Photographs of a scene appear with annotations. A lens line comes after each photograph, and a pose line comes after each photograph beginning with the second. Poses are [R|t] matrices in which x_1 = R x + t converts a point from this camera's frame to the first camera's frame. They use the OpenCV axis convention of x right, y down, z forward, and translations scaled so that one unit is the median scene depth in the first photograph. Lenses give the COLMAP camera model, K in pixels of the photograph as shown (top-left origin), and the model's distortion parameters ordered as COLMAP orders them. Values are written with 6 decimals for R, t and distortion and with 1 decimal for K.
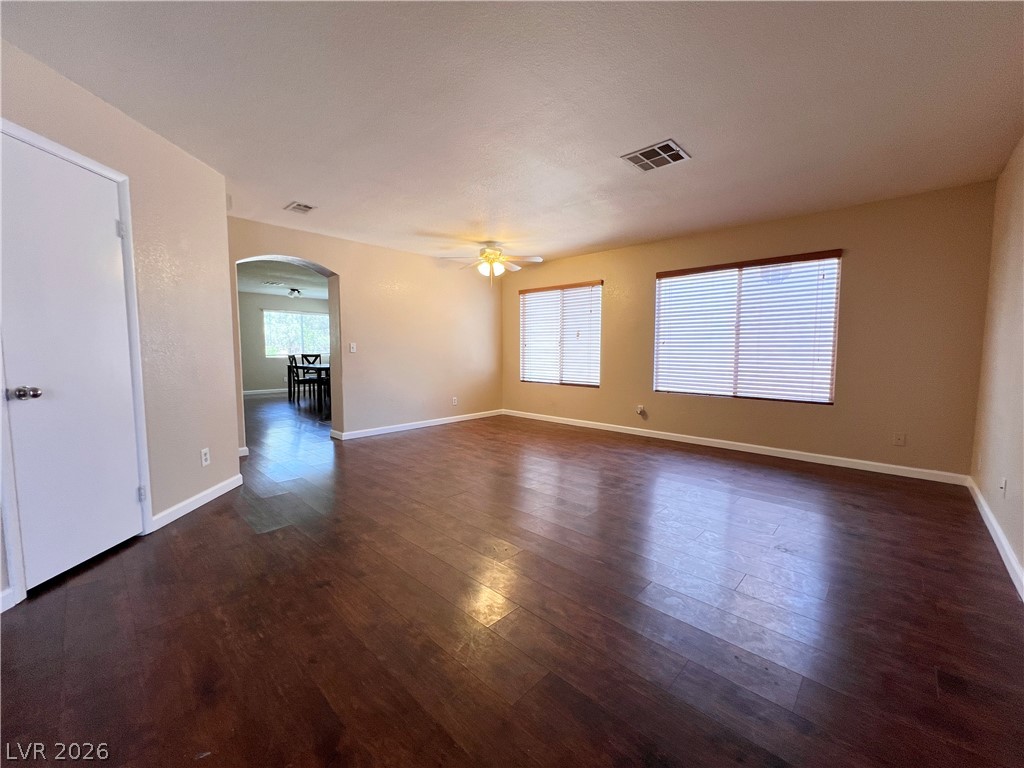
lens RADIAL K [[412.4, 0, 512.1], [0, 412.4, 382.8], [0, 0, 1]] dist [-0.000590, 0.000547]
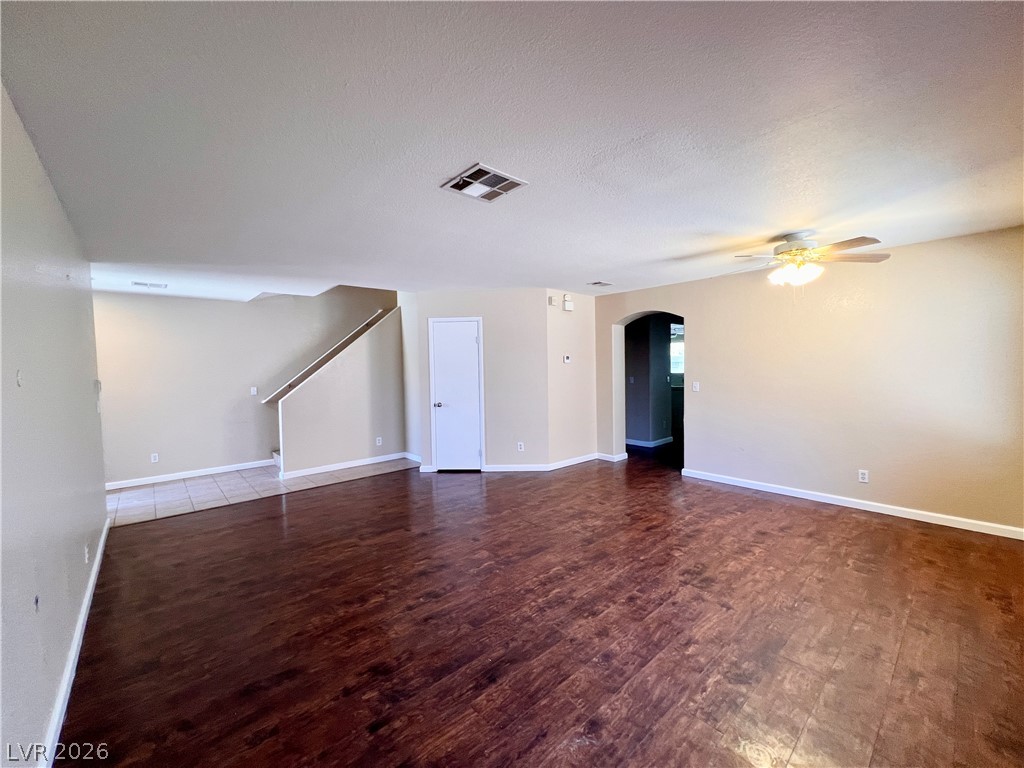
lens RADIAL K [[412.4, 0, 510.8], [0, 412.4, 386.1], [0, 0, 1]] dist [-0.000590, 0.000547]
pose [[-0.083811, 0.053391, -0.995050, 1.321274], [-0.063596, 0.996241, 0.058811, -0.240338], [0.994450, 0.068210, -0.080101, 1.304724]]
